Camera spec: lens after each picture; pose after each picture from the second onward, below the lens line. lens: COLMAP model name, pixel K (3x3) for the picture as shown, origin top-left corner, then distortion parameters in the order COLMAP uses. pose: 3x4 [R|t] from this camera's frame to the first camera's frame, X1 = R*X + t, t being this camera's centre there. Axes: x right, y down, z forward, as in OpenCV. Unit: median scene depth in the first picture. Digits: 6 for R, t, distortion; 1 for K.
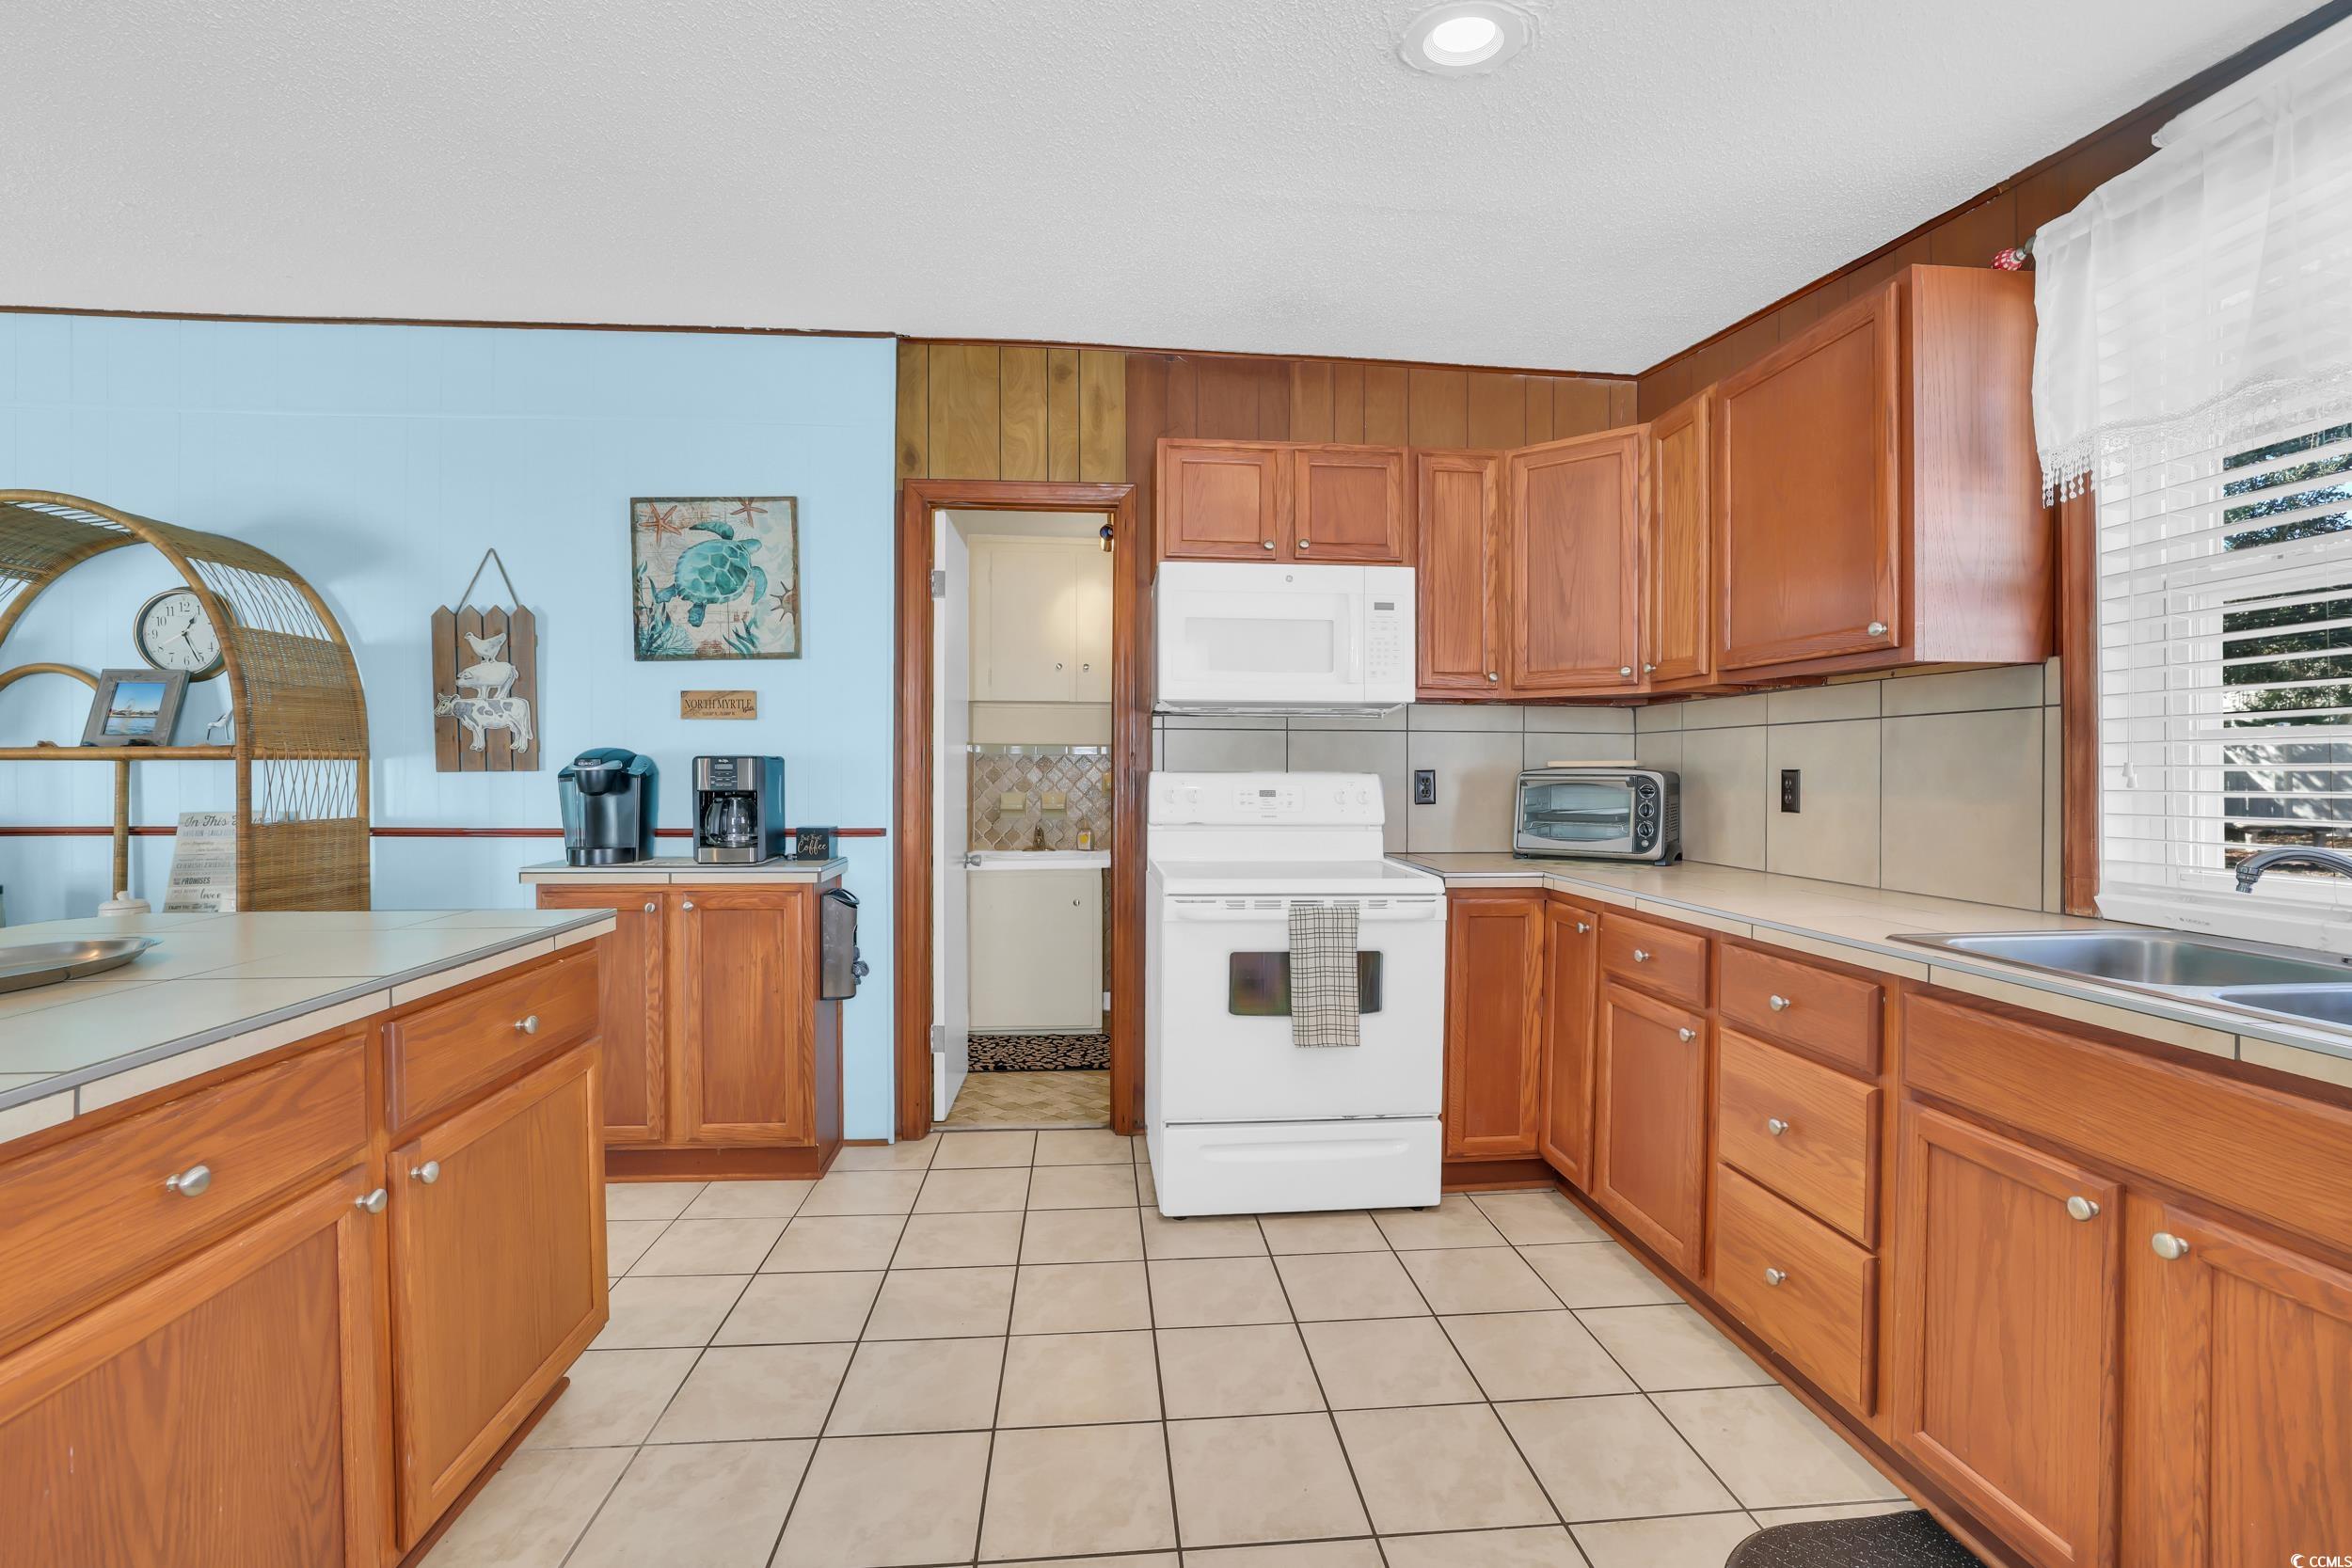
lens RADIAL K [[972.6, 0, 1118.9], [0, 972.6, 771.1], [0, 0, 1]] dist [-0.000936, -0.000093]
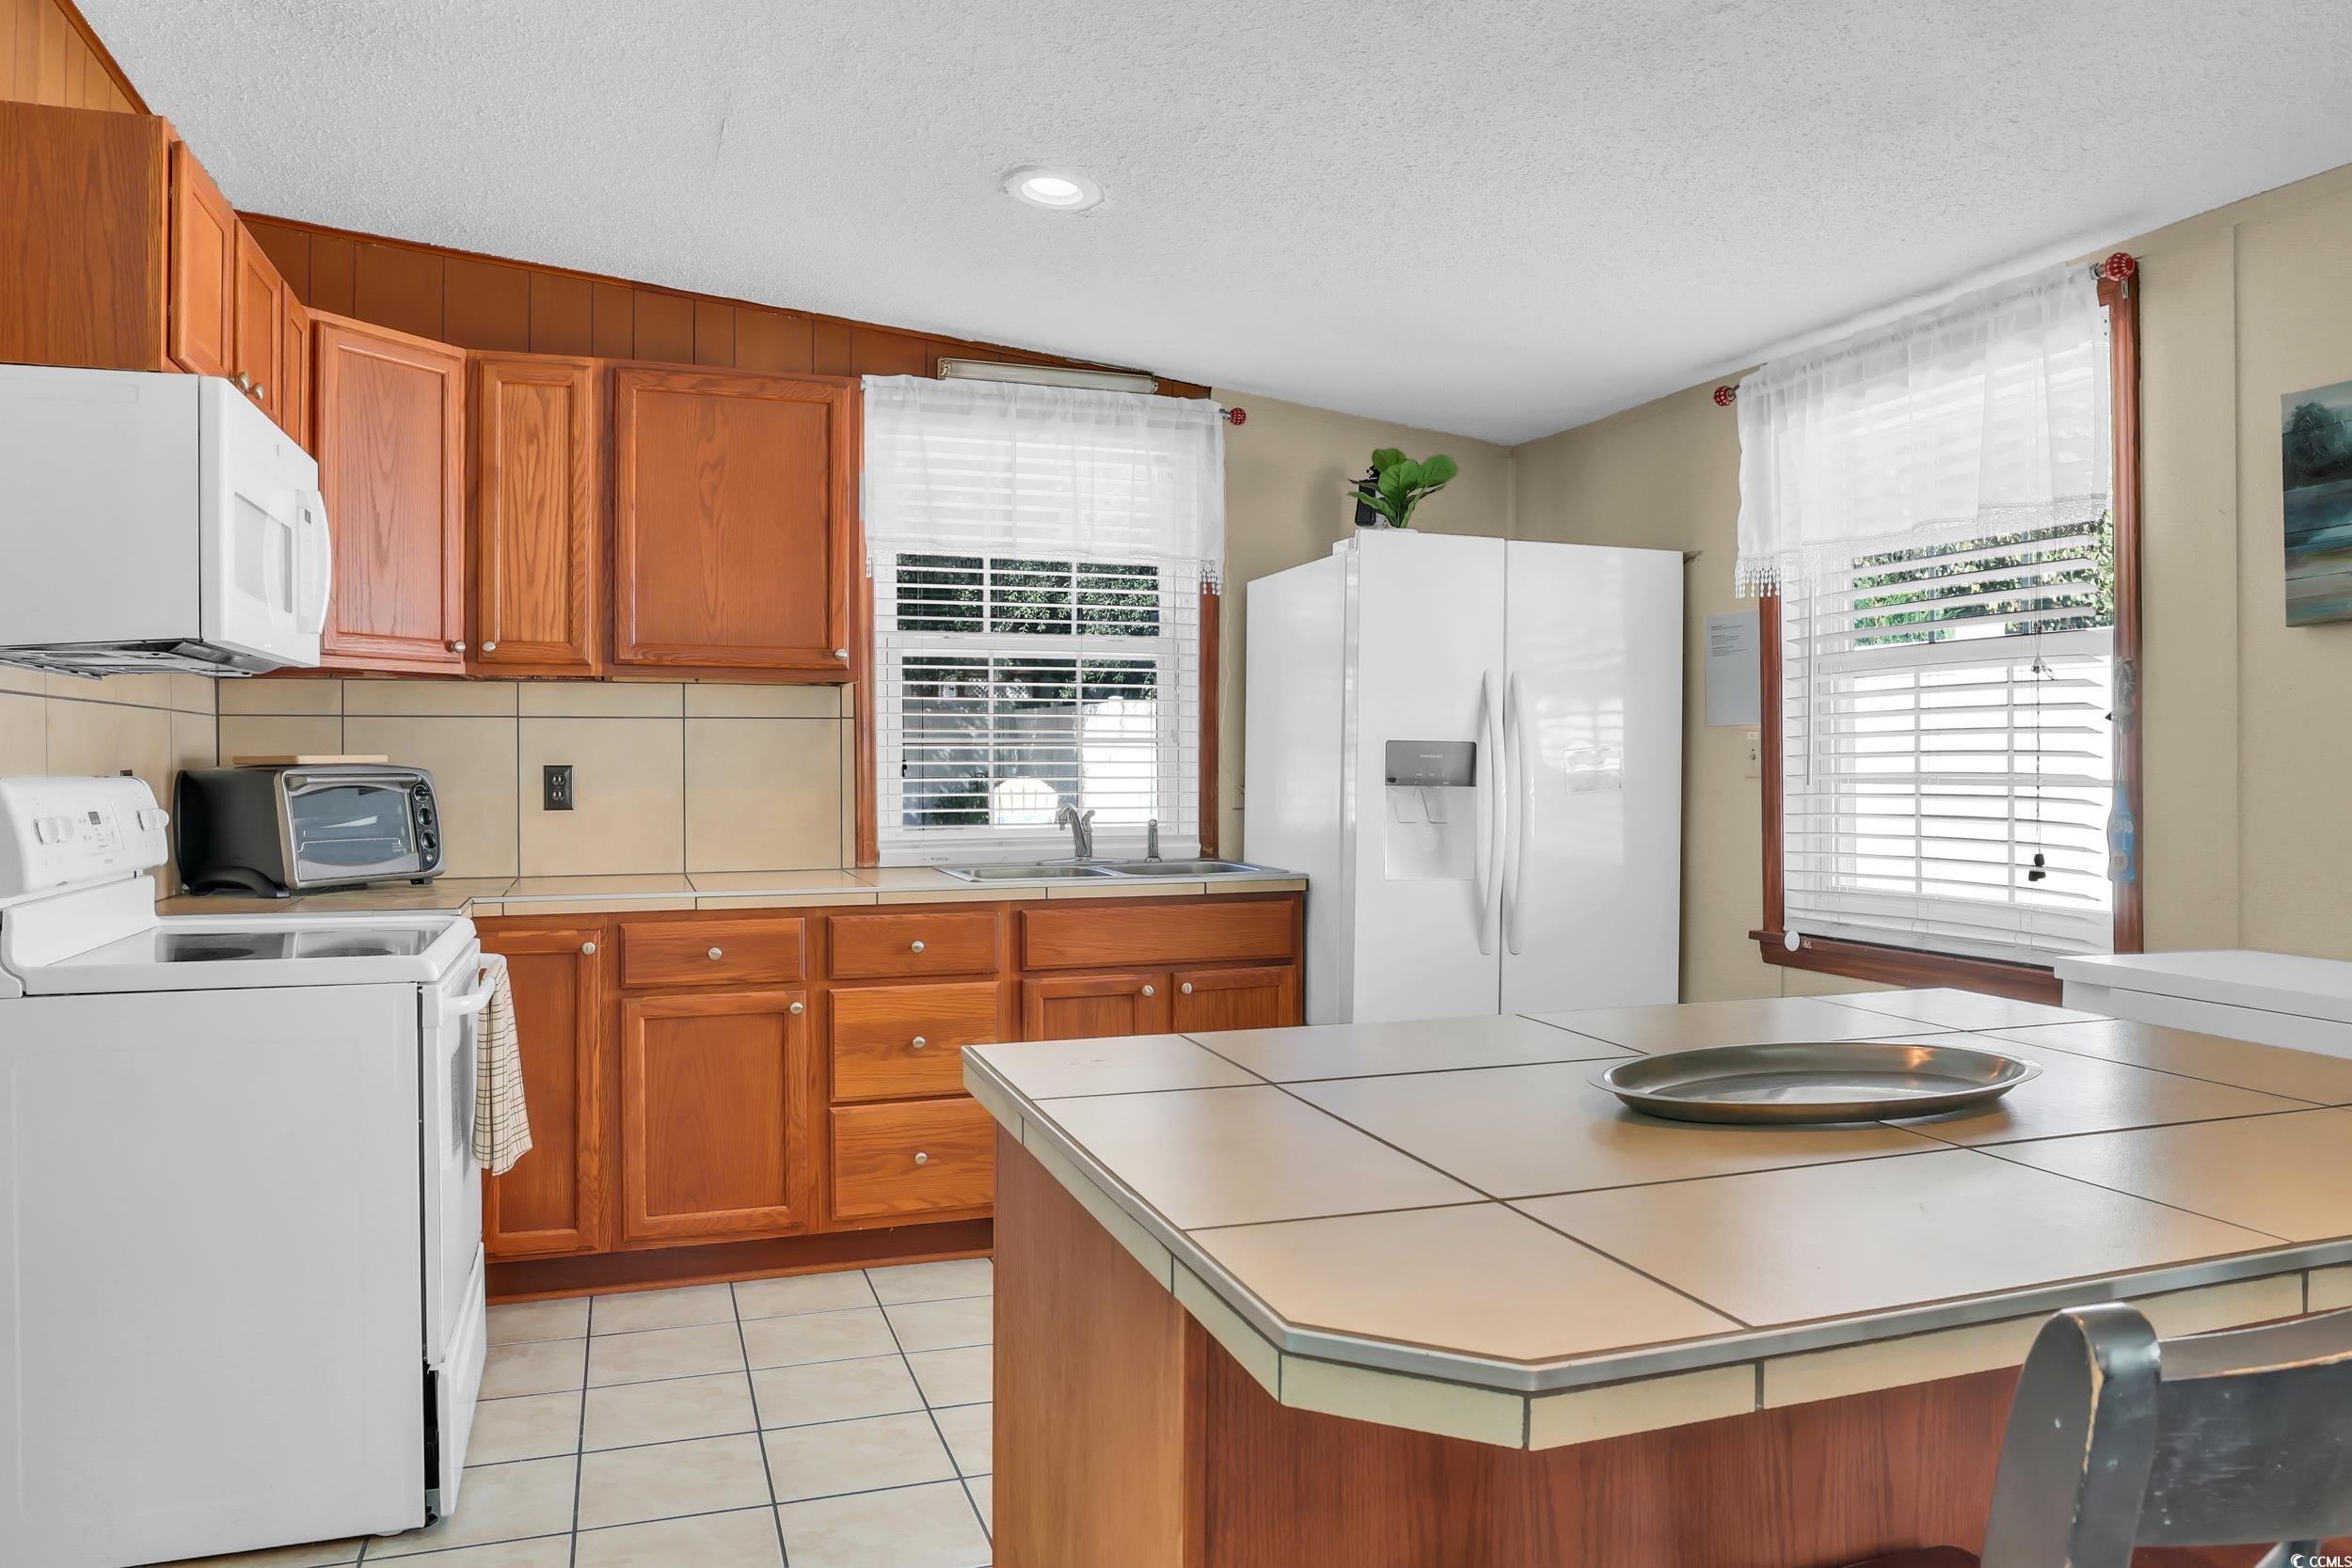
lens RADIAL K [[1656.1, 0, 1190.7], [0, 1656.1, 753.6], [0, 0, 1]] dist [-0.037494, 0.001518]
pose [[-0.242894, 0.000003, 0.970053, -1.370819], [0.004483, 0.999989, 0.001120, -0.016159], [-0.970042, 0.004621, -0.242891, 1.053985]]
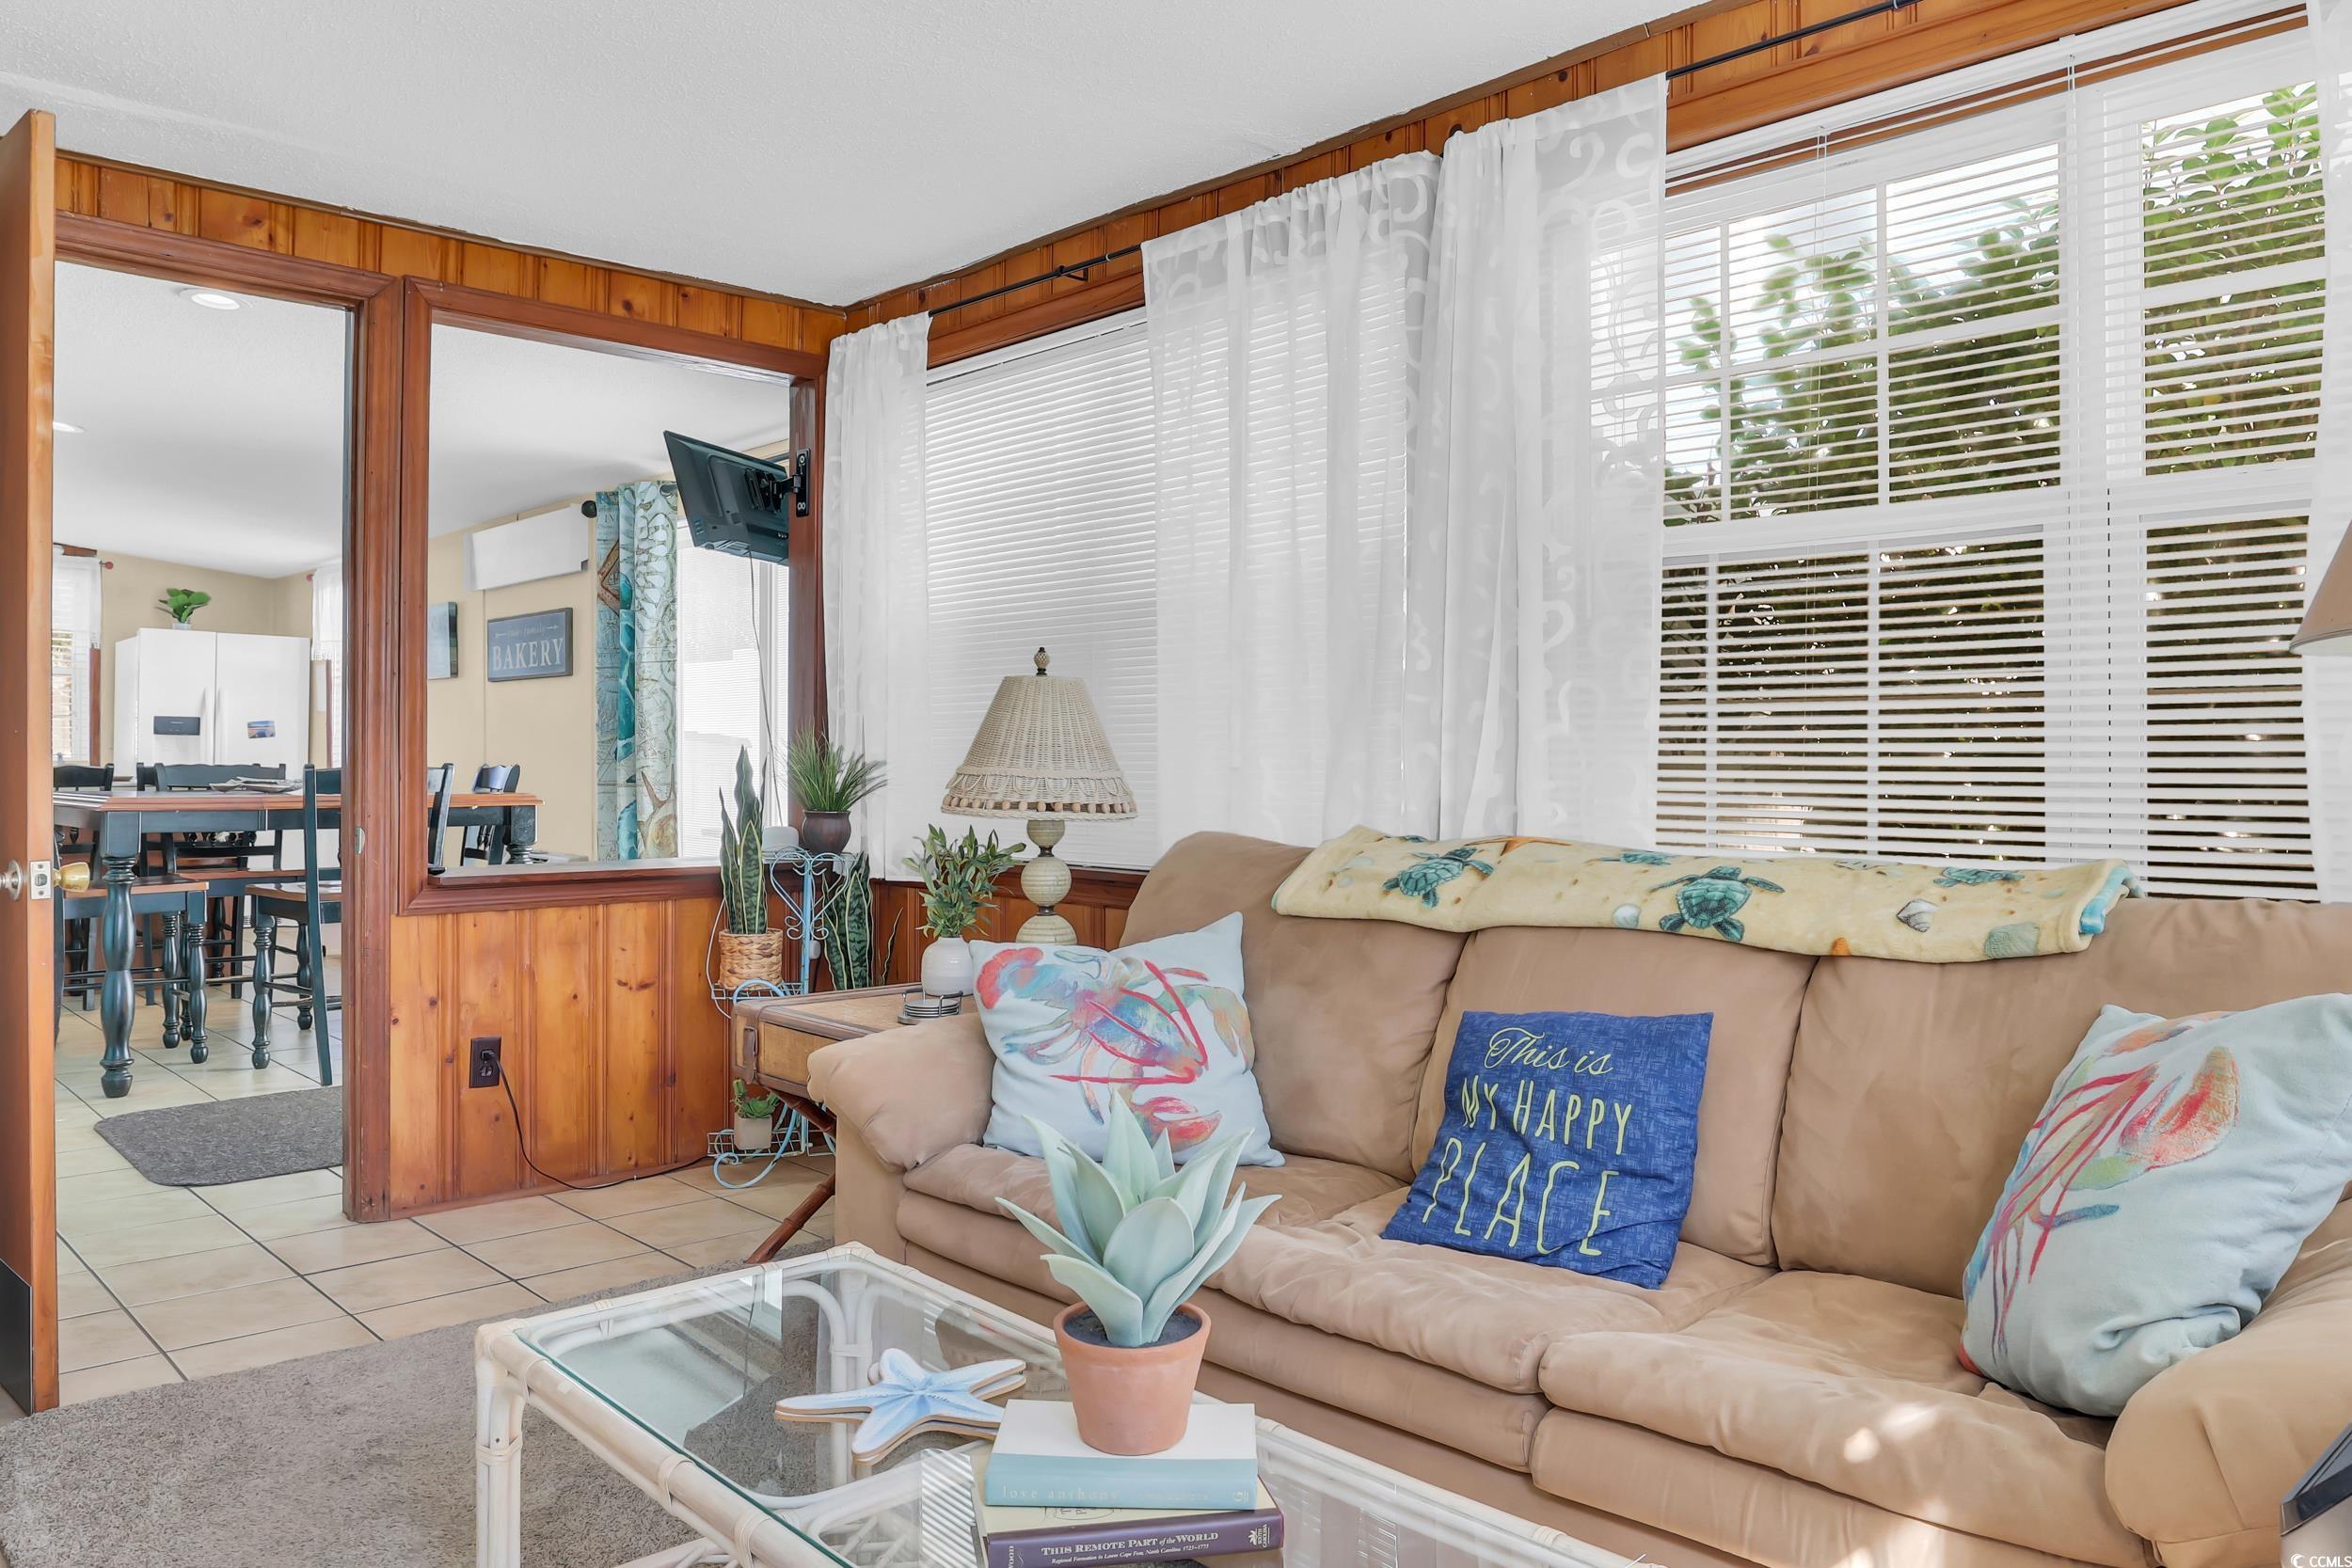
lens RADIAL K [[1648.6, 0, 1166.9], [0, 1648.6, 783.7], [0, 0, 1]] dist [-0.057472, 0.030365]
pose [[-0.626254, -0.023334, 0.779270, -5.107157], [-0.007121, 0.999681, 0.024212, 0.033162], [-0.779586, 0.009613, -0.626221, 0.990796]]
